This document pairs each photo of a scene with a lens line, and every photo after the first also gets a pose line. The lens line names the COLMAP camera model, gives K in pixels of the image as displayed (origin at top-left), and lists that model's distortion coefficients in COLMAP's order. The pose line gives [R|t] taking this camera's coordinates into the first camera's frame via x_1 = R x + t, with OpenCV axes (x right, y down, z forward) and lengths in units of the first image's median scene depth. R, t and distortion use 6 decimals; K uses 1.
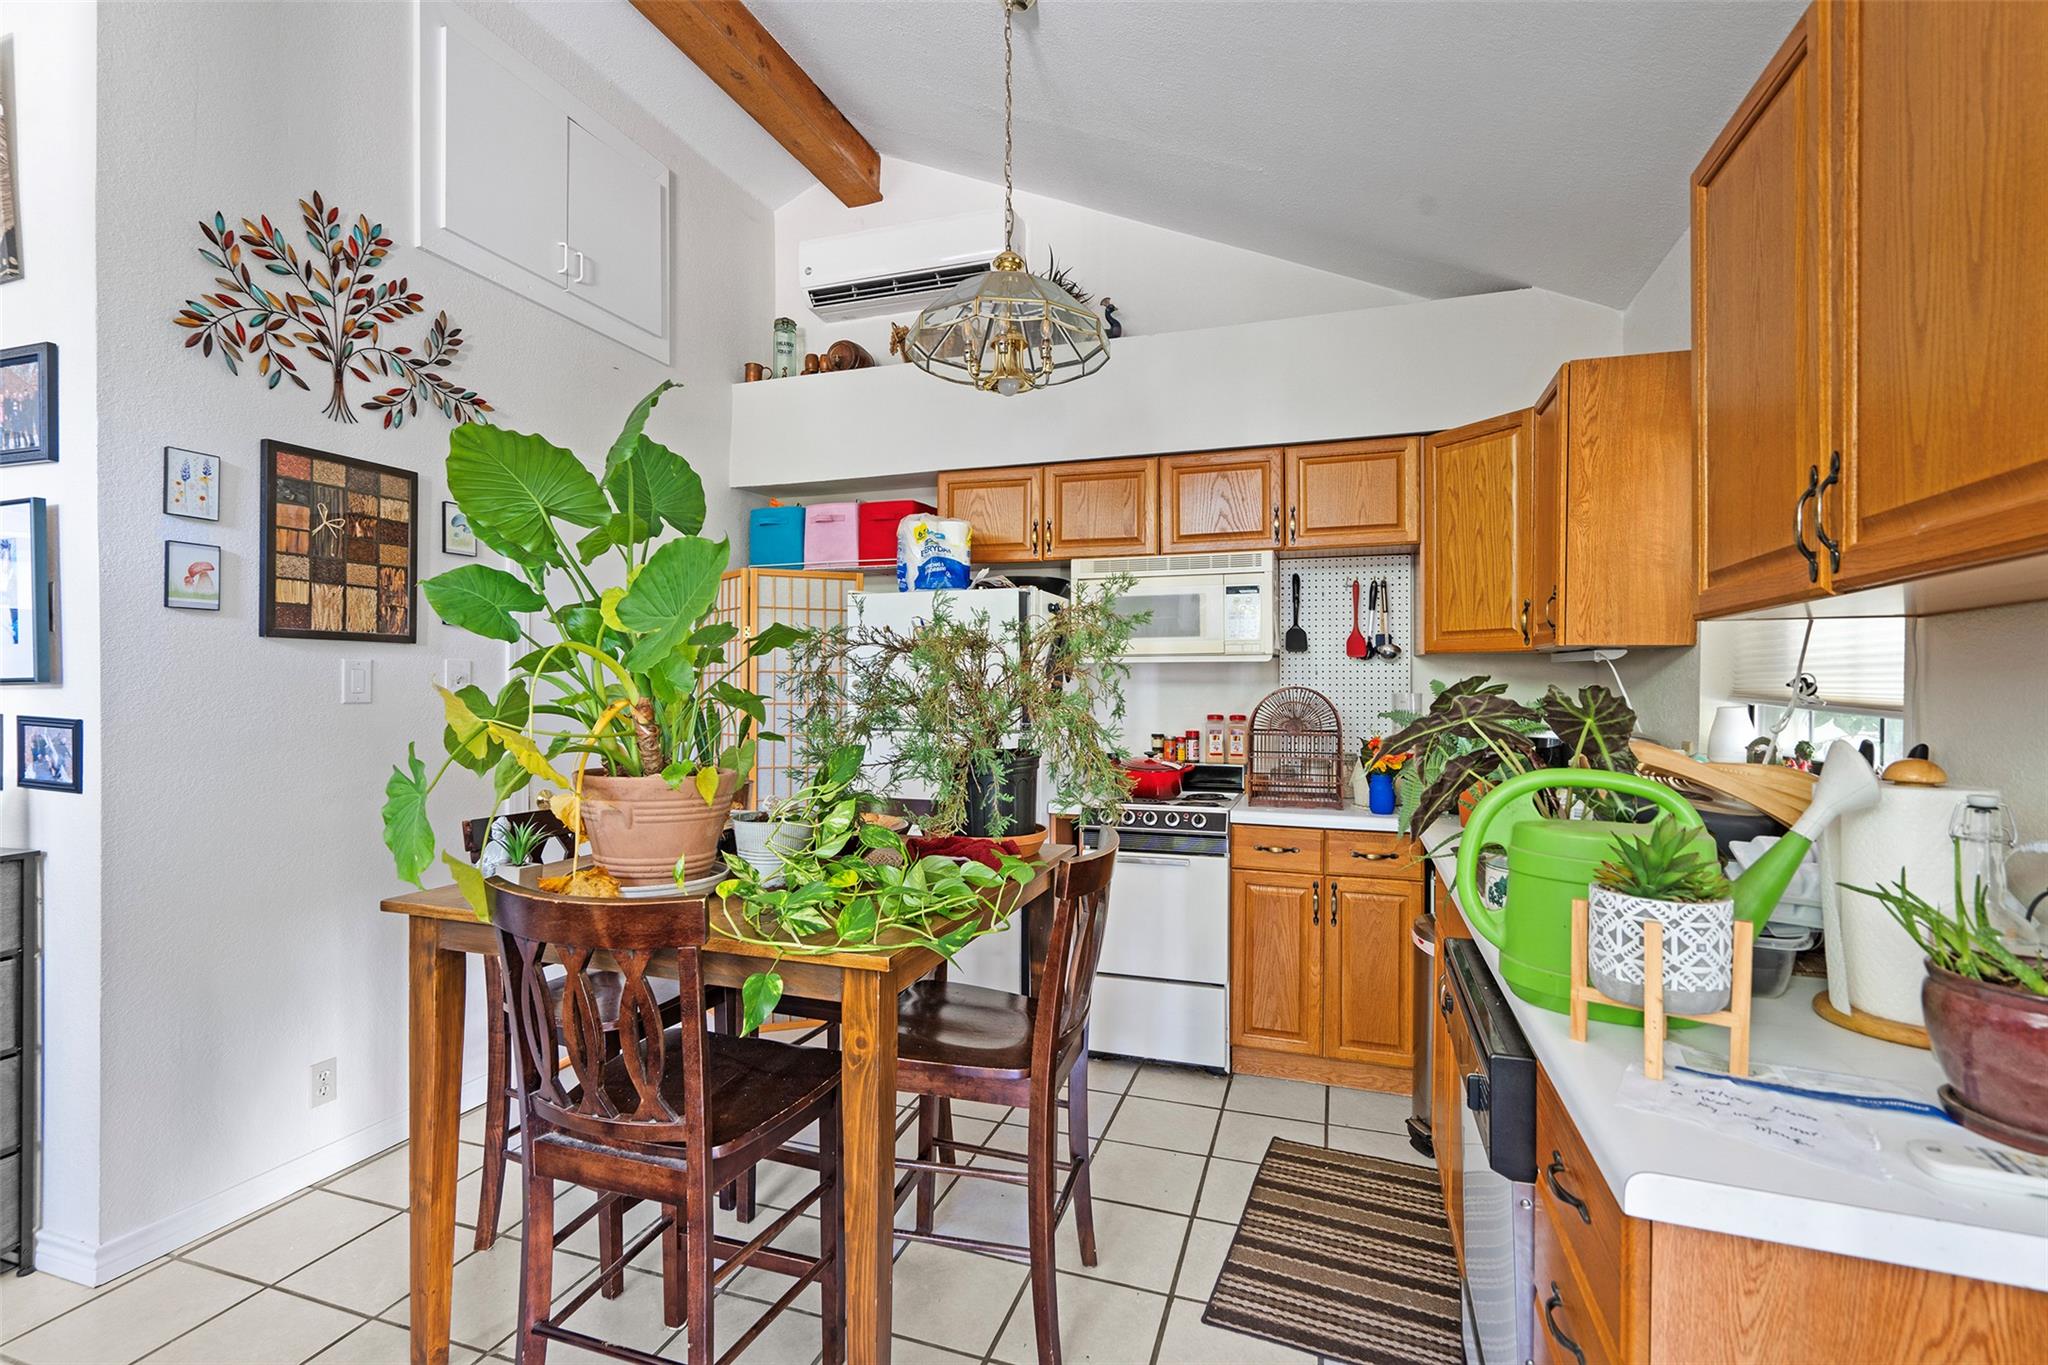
lens RADIAL K [[916.9, 0, 1031.7], [0, 916.9, 684.0], [0, 0, 1]] dist [-0.001077, 0.000943]
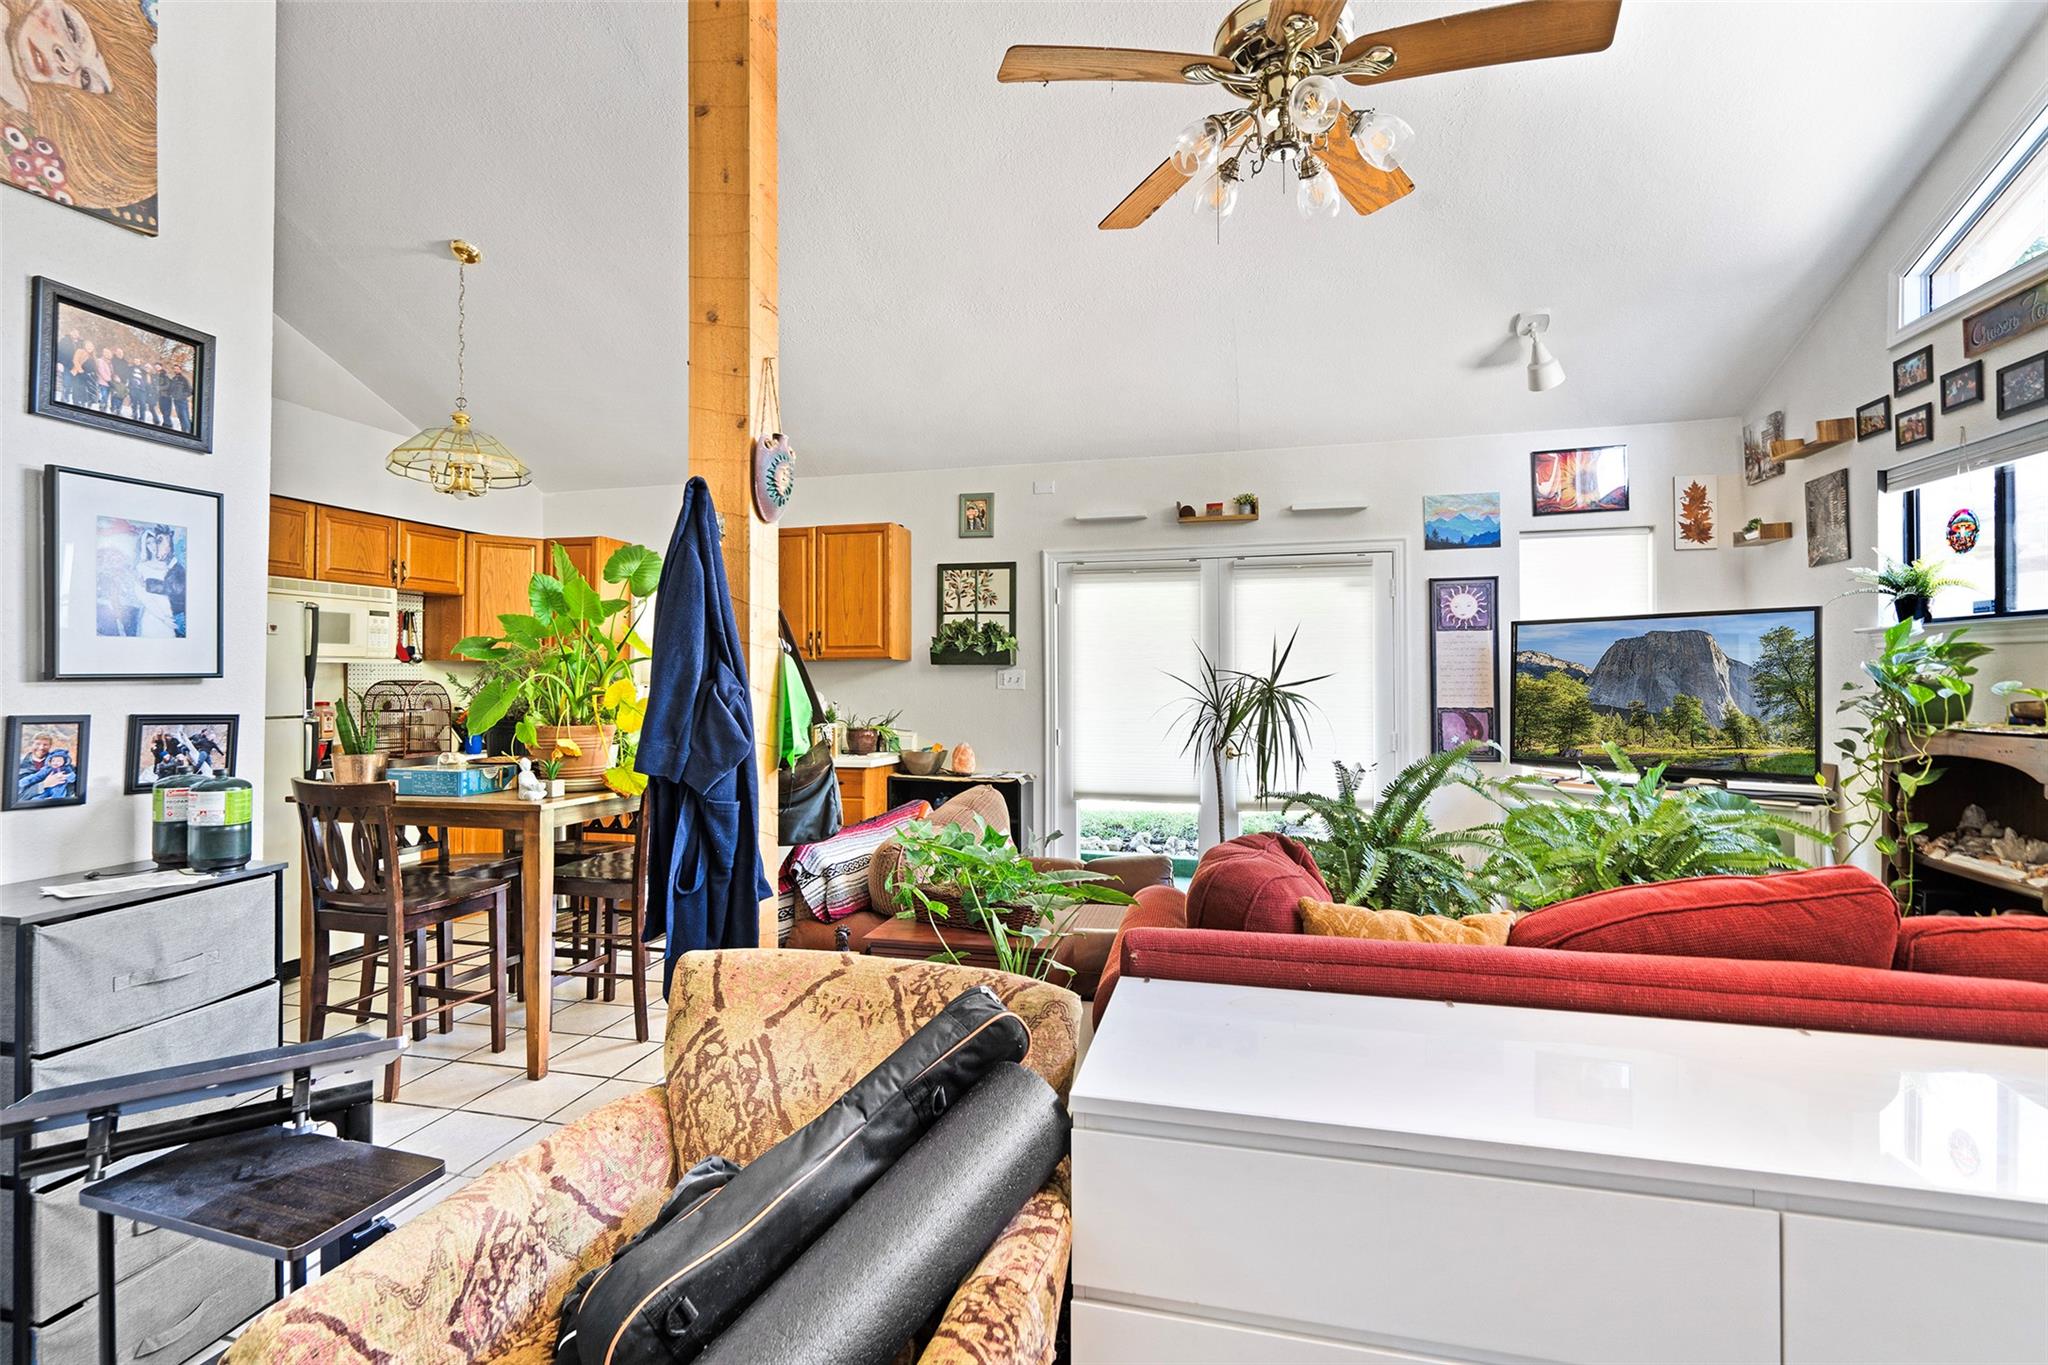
lens RADIAL K [[916.9, 0, 1031.7], [0, 916.9, 684.0], [0, 0, 1]] dist [-0.001077, 0.000943]
pose [[-0.096553, -0.001623, 0.995327, -1.385858], [-0.005259, 0.999986, 0.001121, -0.000517], [-0.995314, -0.005126, -0.096560, 0.138159]]
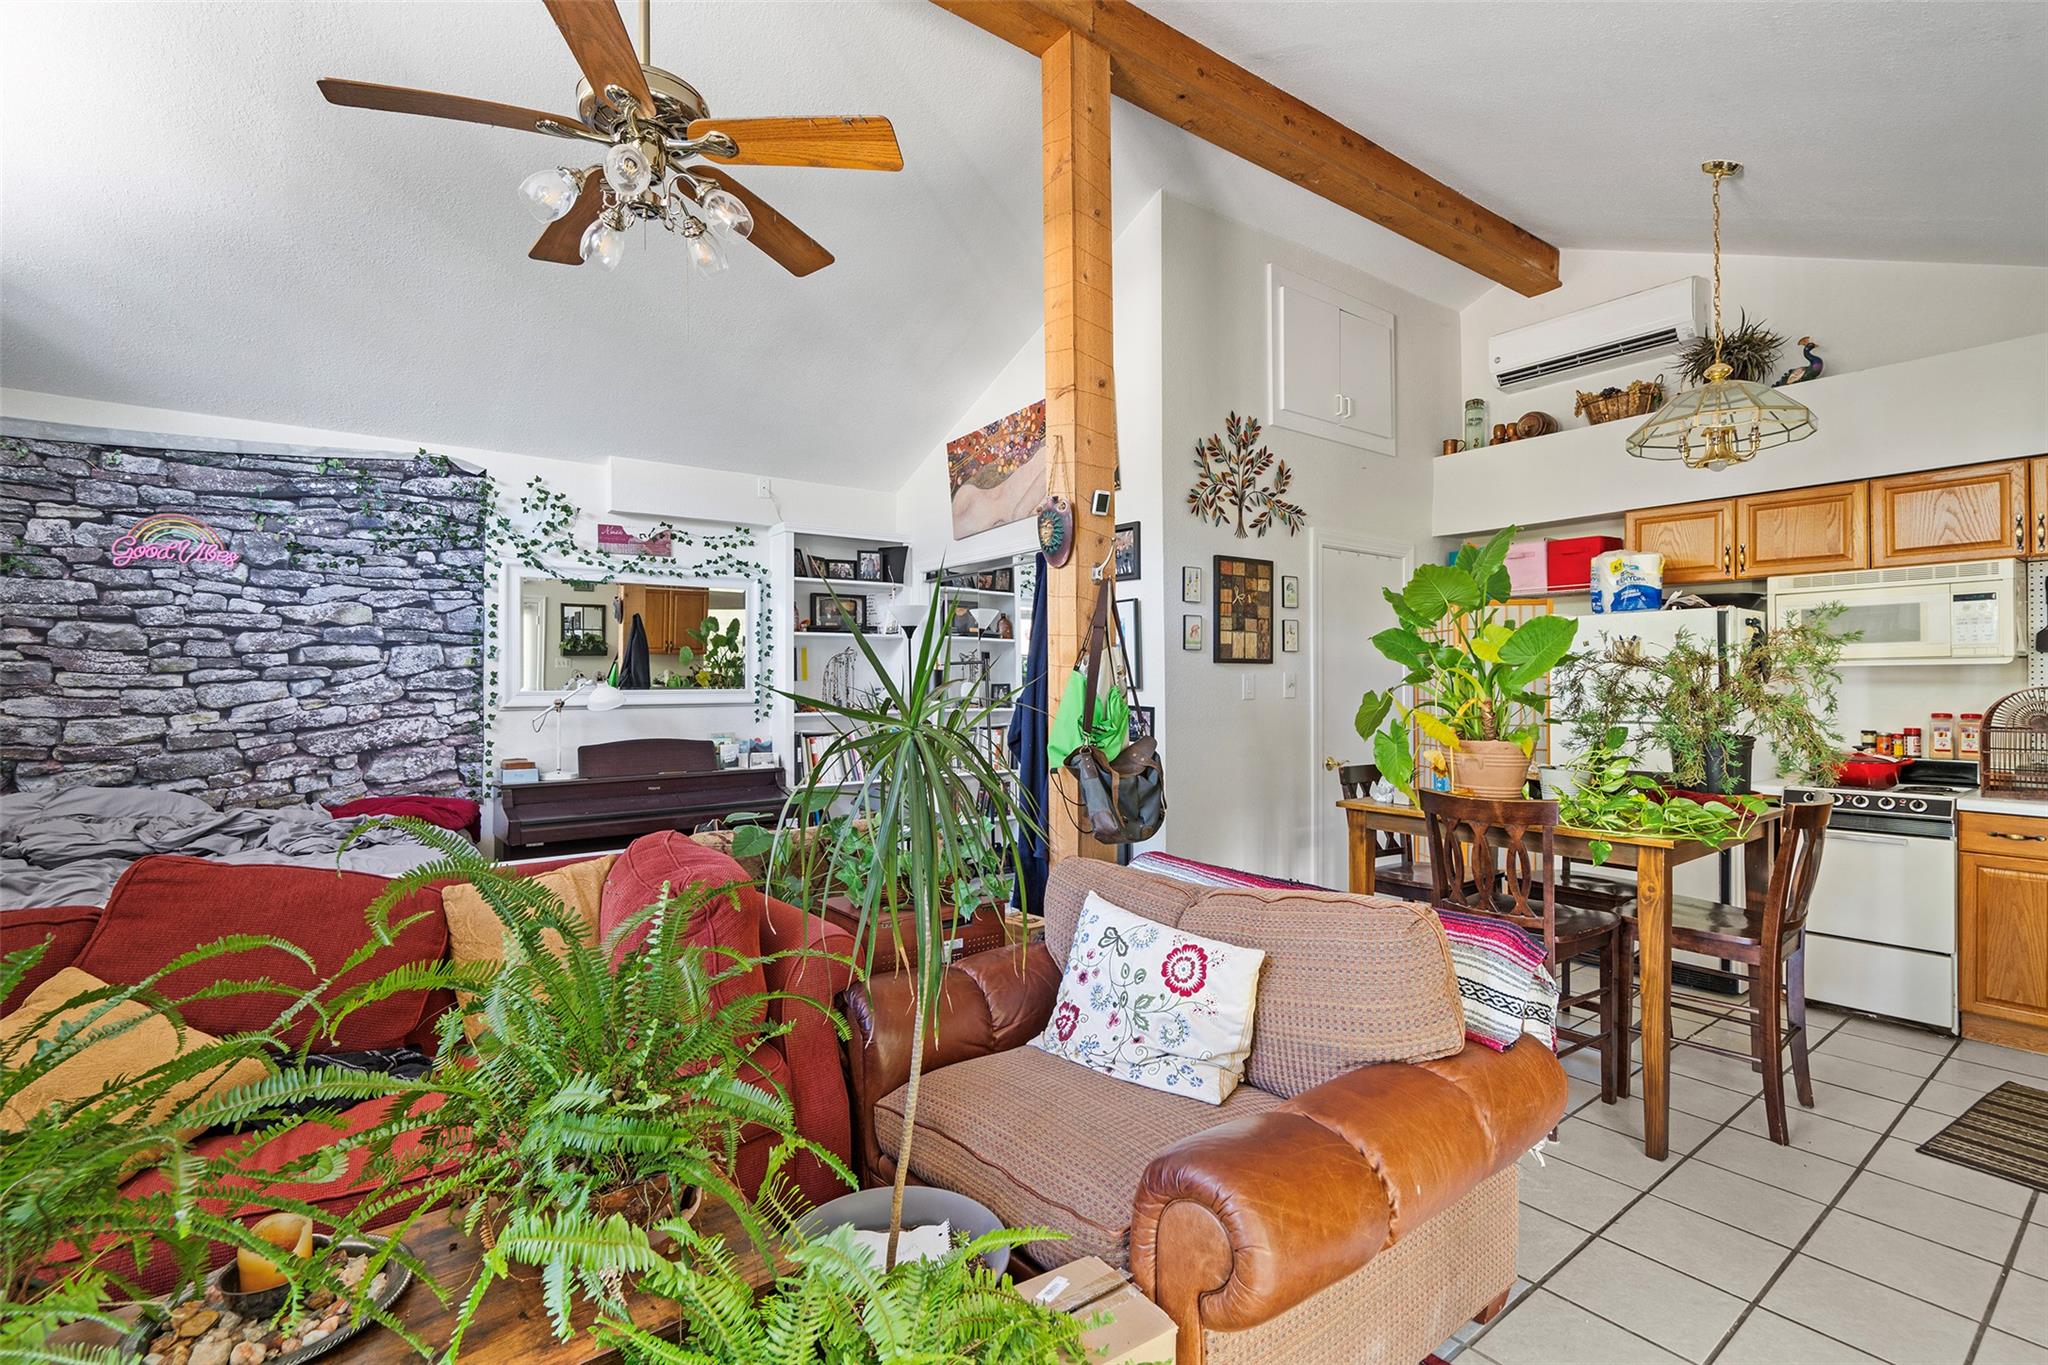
lens RADIAL K [[916.9, 0, 1031.7], [0, 916.9, 684.0], [0, 0, 1]] dist [-0.001077, 0.000943]
pose [[0.824719, -0.005051, -0.565521, -0.078547], [0.007117, 0.999974, 0.001448, -0.010941], [0.565498, -0.005219, 0.824733, -0.543388]]
